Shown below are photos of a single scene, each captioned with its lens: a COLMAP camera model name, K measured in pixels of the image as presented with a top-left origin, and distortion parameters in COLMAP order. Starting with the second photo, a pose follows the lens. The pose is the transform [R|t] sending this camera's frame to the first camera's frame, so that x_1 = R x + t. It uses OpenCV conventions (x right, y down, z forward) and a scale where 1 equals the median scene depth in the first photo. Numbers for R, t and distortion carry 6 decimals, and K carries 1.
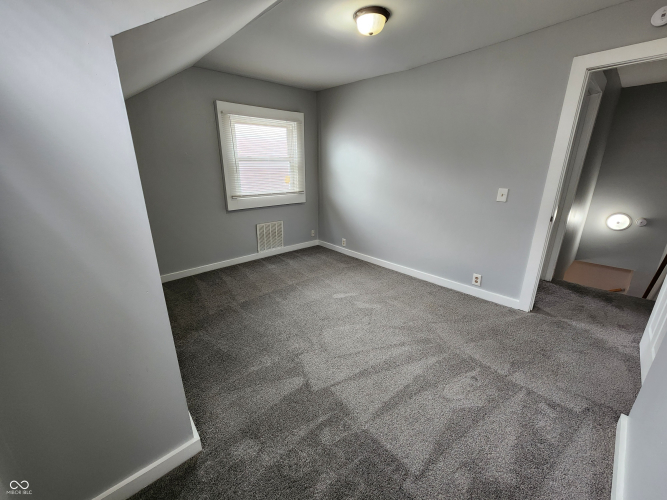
lens RADIAL K [[272.1, 0, 337.3], [0, 272.1, 245.6], [0, 0, 1]] dist [0.007974, -0.000526]
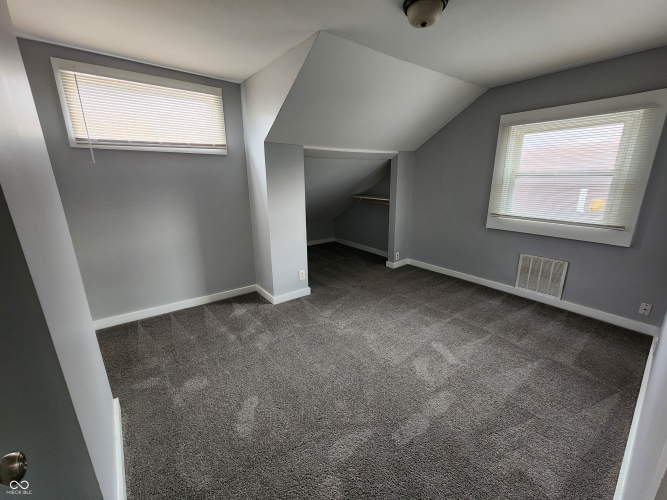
lens RADIAL K [[272.1, 0, 337.3], [0, 272.1, 245.6], [0, 0, 1]] dist [0.007974, -0.000526]
pose [[-0.063460, 0.237468, -0.969320, 0.565562], [-0.294809, 0.923471, 0.245537, -0.149245], [0.953447, 0.301346, 0.011405, 0.501987]]
